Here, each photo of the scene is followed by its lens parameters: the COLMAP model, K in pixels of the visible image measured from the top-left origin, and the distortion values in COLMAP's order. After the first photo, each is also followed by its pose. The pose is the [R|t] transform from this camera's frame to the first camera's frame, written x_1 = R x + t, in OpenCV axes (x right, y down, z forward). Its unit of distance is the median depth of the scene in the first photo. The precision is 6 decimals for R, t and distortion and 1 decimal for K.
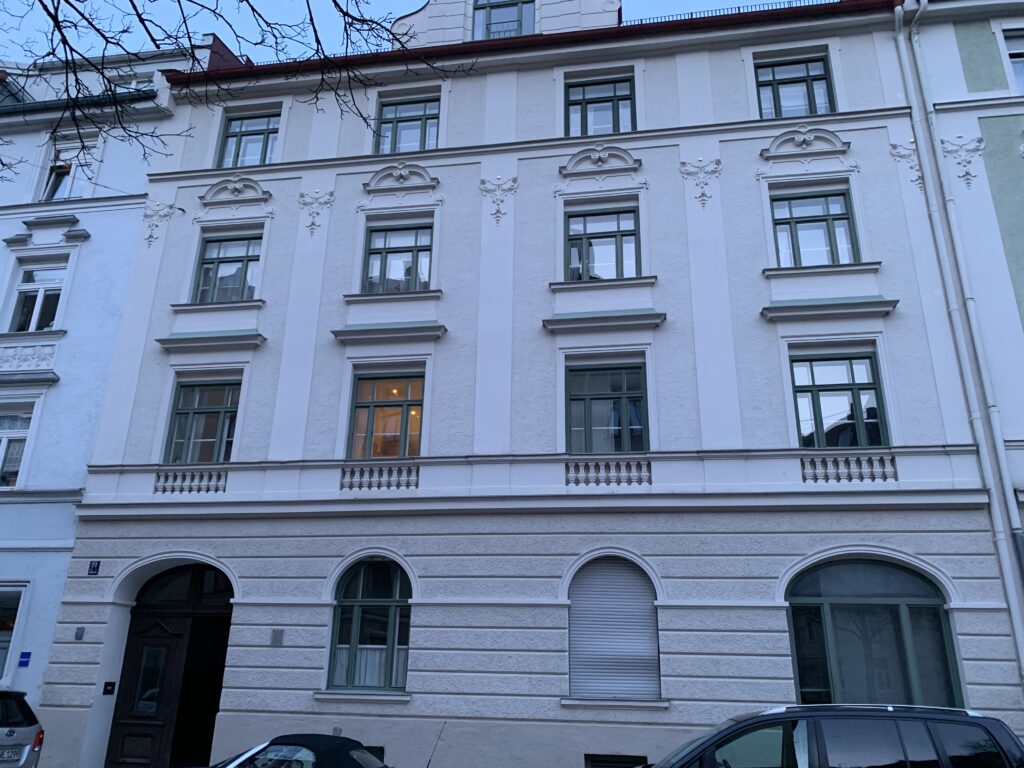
lens RADIAL K [[779.1, 0, 509.6], [0, 779.1, 389.1], [0, 0, 1]] dist [0.035729, -0.036352]
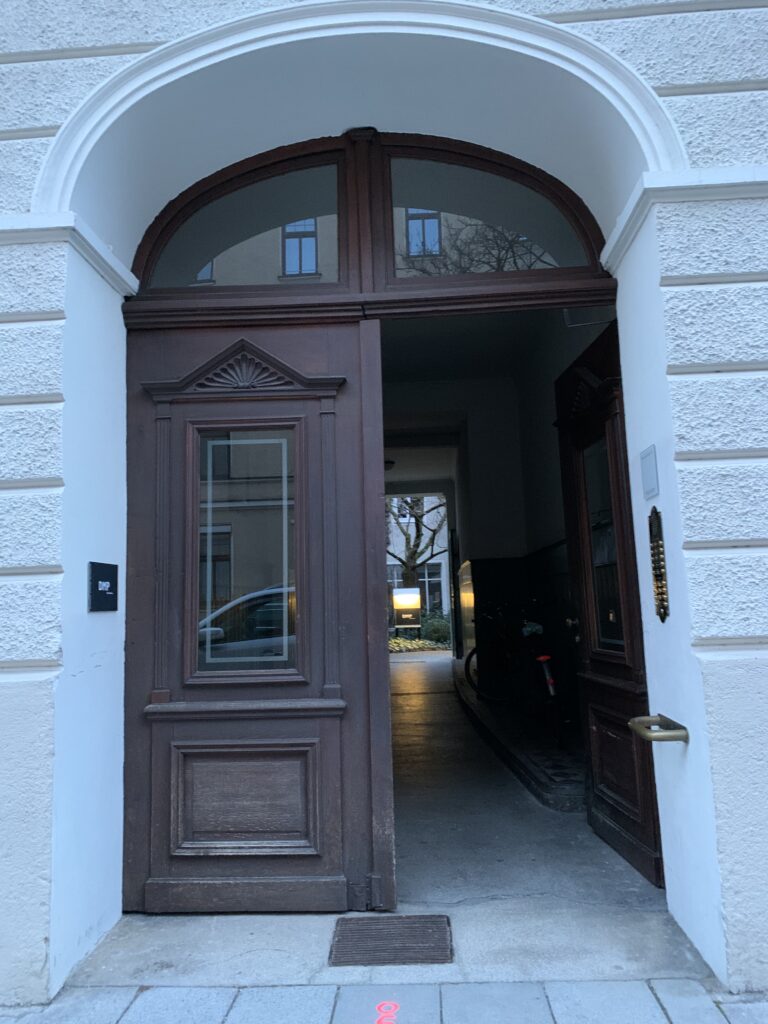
lens RADIAL K [[779.1, 0, 381.6], [0, 779.1, 501.7], [0, 0, 1]] dist [0.035729, -0.036352]
pose [[0.993088, -0.041723, 0.109706, -0.534797], [0.016130, 0.974332, 0.224537, 0.358599], [-0.116259, -0.221216, 0.968270, 0.903833]]
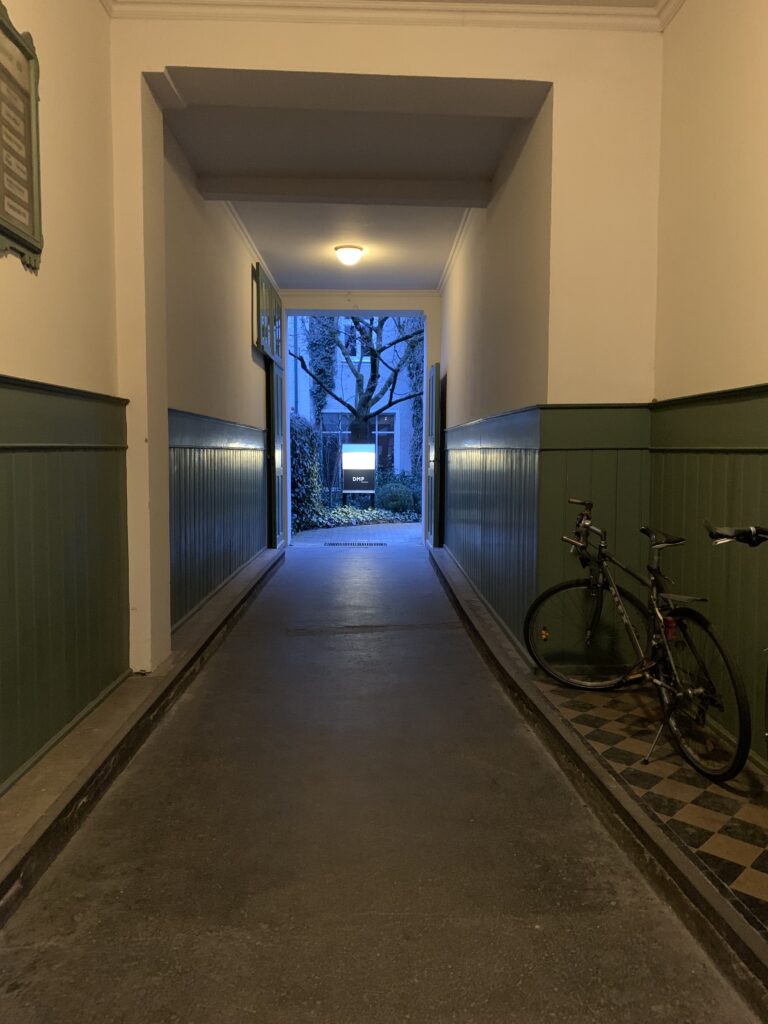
lens RADIAL K [[779.1, 0, 386.5], [0, 779.1, 515.0], [0, 0, 1]] dist [0.035729, -0.036352]
pose [[0.981676, -0.042857, 0.185678, -0.527879], [-0.039112, 0.908324, 0.416435, 0.388217], [-0.186503, -0.416066, 0.890003, 0.989845]]
